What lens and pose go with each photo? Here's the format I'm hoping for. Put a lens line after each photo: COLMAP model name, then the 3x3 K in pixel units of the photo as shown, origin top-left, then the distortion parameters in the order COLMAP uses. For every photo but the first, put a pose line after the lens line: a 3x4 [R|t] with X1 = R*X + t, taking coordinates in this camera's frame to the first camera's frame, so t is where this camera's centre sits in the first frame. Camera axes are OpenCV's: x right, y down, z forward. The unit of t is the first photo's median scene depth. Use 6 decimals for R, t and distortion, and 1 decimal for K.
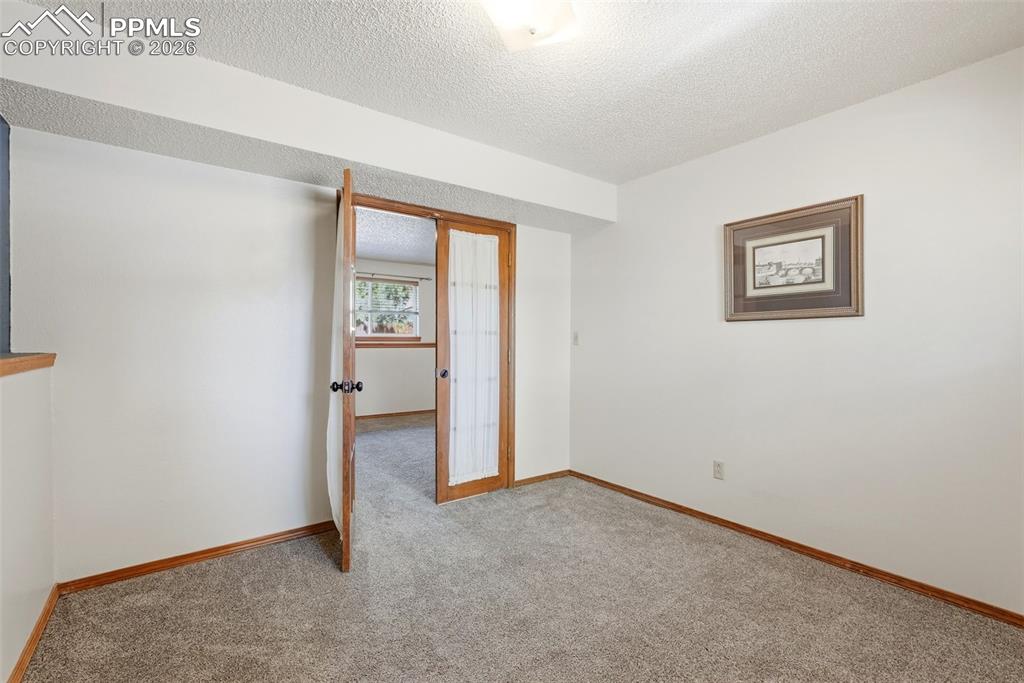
lens RADIAL K [[459.9, 0, 513.7], [0, 459.9, 349.1], [0, 0, 1]] dist [-0.016341, 0.009366]
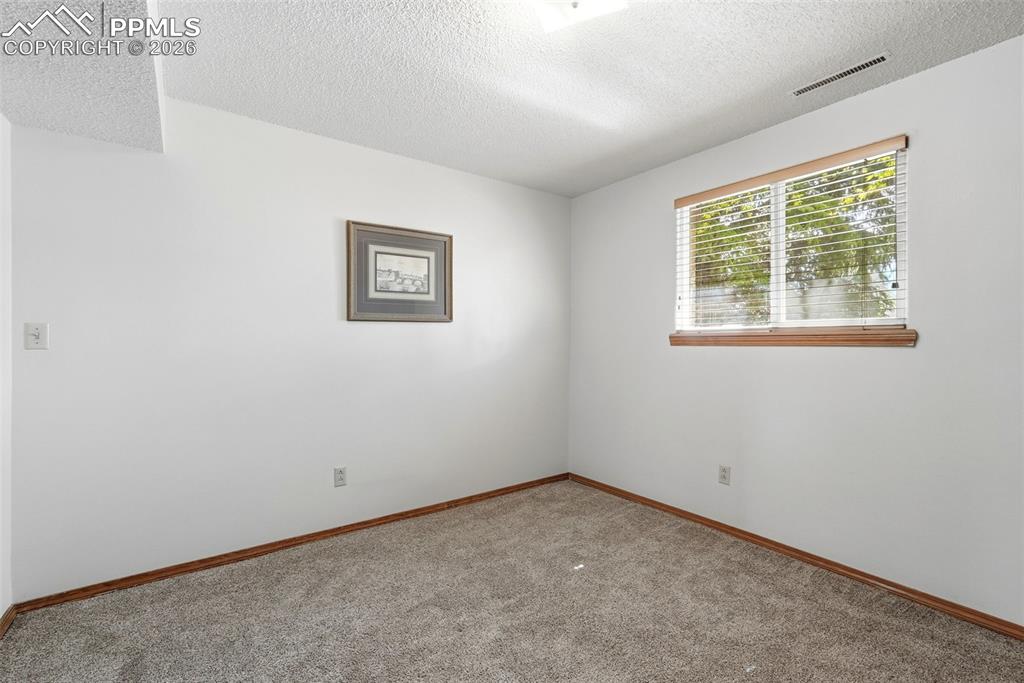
lens RADIAL K [[459.9, 0, 513.7], [0, 459.9, 349.1], [0, 0, 1]] dist [-0.016341, 0.009366]
pose [[-0.003069, -0.020539, 0.999784, -0.559732], [0.022931, 0.999525, 0.020605, -0.013115], [-0.999732, 0.022989, -0.002597, 0.714880]]
